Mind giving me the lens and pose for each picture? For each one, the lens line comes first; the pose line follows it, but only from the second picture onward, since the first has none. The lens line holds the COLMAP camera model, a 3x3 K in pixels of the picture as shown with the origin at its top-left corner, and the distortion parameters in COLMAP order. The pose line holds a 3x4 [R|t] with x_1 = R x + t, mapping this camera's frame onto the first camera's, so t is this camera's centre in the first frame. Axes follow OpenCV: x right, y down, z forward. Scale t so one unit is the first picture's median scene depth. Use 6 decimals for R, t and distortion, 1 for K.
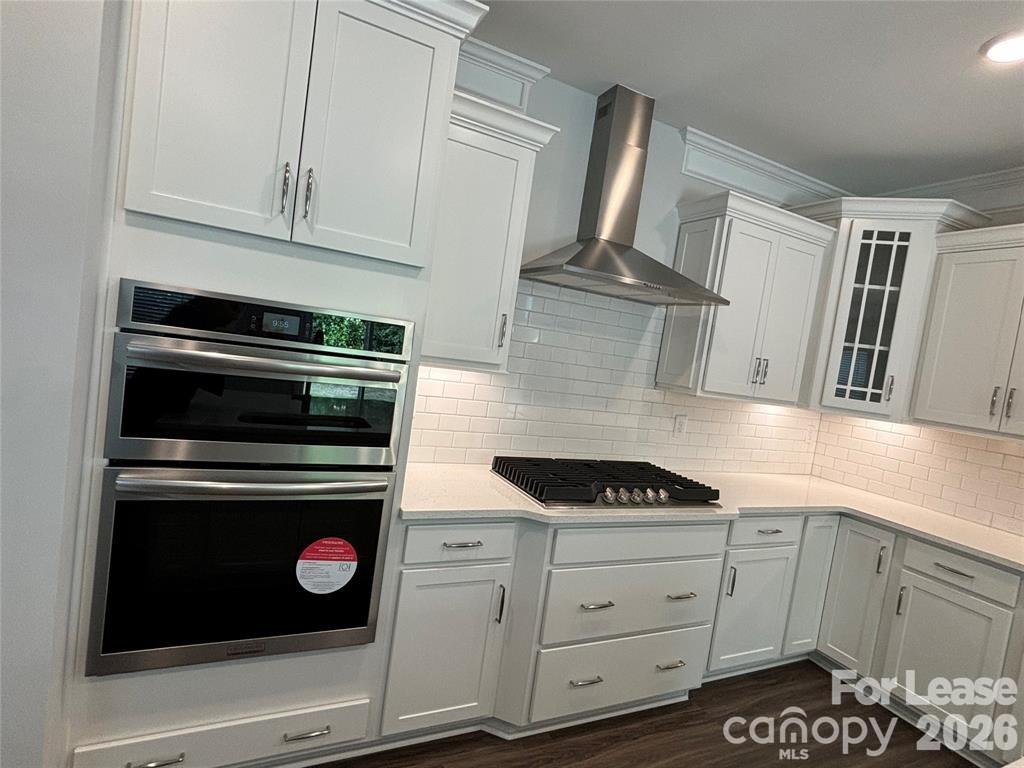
lens RADIAL K [[519.7, 0, 505.3], [0, 519.7, 380.1], [0, 0, 1]] dist [-0.003451, -0.000482]
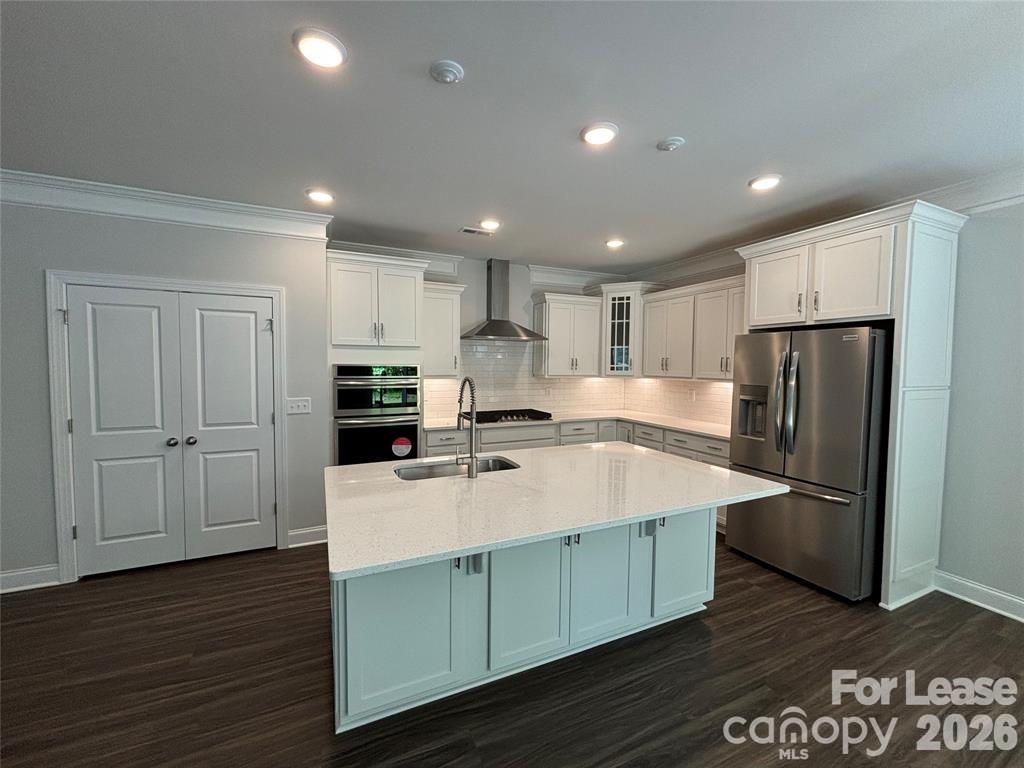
lens RADIAL K [[410.1, 0, 514.3], [0, 410.1, 381.6], [0, 0, 1]] dist [-0.000526, -0.000083]
pose [[0.991594, -0.129103, -0.008591, 0.234200], [0.128920, 0.991470, -0.019154, 0.064419], [0.010990, 0.017886, 0.999780, -0.857988]]
